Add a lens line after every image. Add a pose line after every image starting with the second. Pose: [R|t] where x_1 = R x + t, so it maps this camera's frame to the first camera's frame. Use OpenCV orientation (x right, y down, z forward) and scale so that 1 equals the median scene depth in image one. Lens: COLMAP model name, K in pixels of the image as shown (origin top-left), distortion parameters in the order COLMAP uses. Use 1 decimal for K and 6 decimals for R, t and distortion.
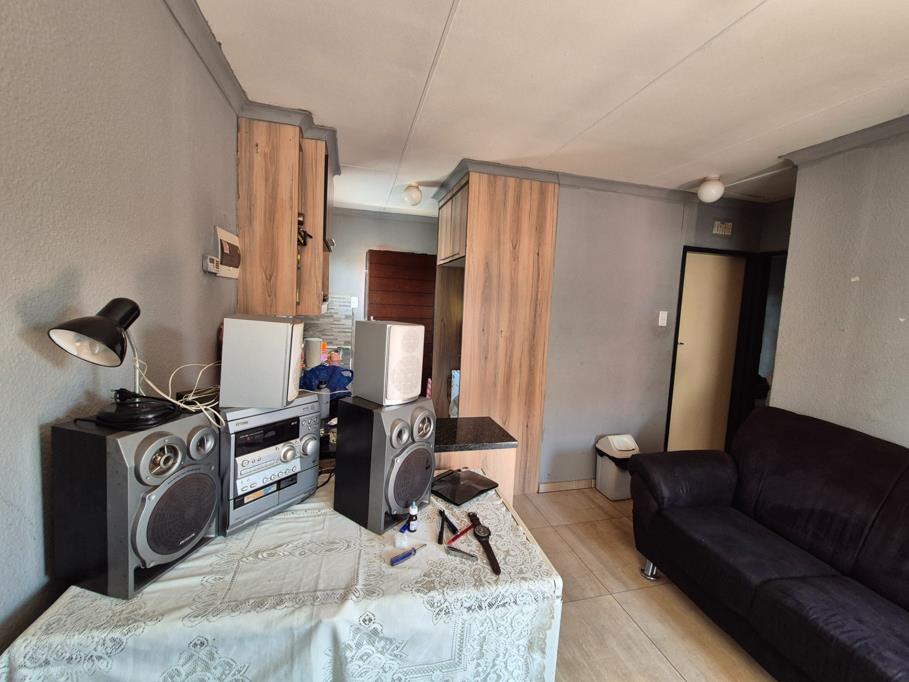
lens RADIAL K [[372.1, 0, 455.0], [0, 372.1, 336.0], [0, 0, 1]] dist [0.000999, 0.000707]
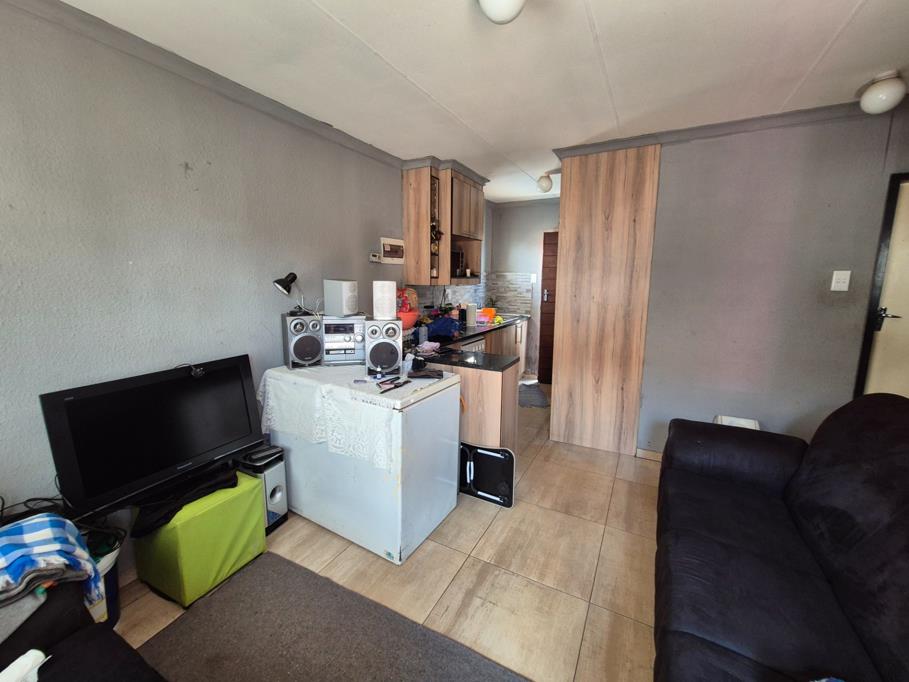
lens RADIAL K [[372.1, 0, 452.2], [0, 372.1, 335.8], [0, 0, 1]] dist [0.000999, 0.000707]
pose [[0.729396, 0.064337, -0.681060, 0.612360], [-0.032564, 0.997705, 0.059374, 0.053346], [0.683317, -0.021129, 0.729816, -0.094650]]
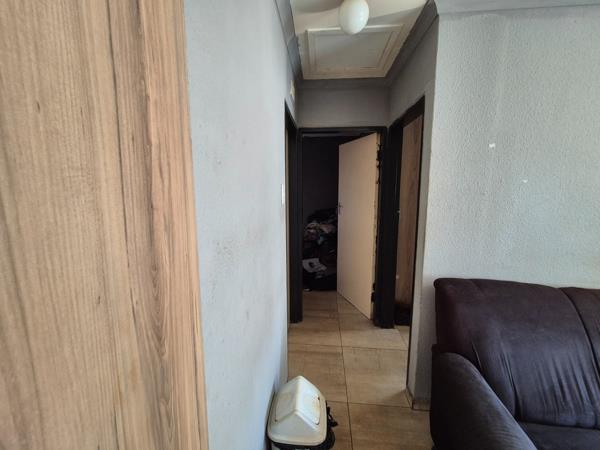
lens RADIAL K [[245.6, 0, 300.3], [0, 245.6, 221.6], [0, 0, 1]] dist [0.000999, 0.000707]
pose [[0.346887, -0.173905, 0.921643, 0.140054], [0.106612, 0.983602, 0.145470, -0.074462], [-0.931828, 0.047797, 0.359739, 0.961451]]
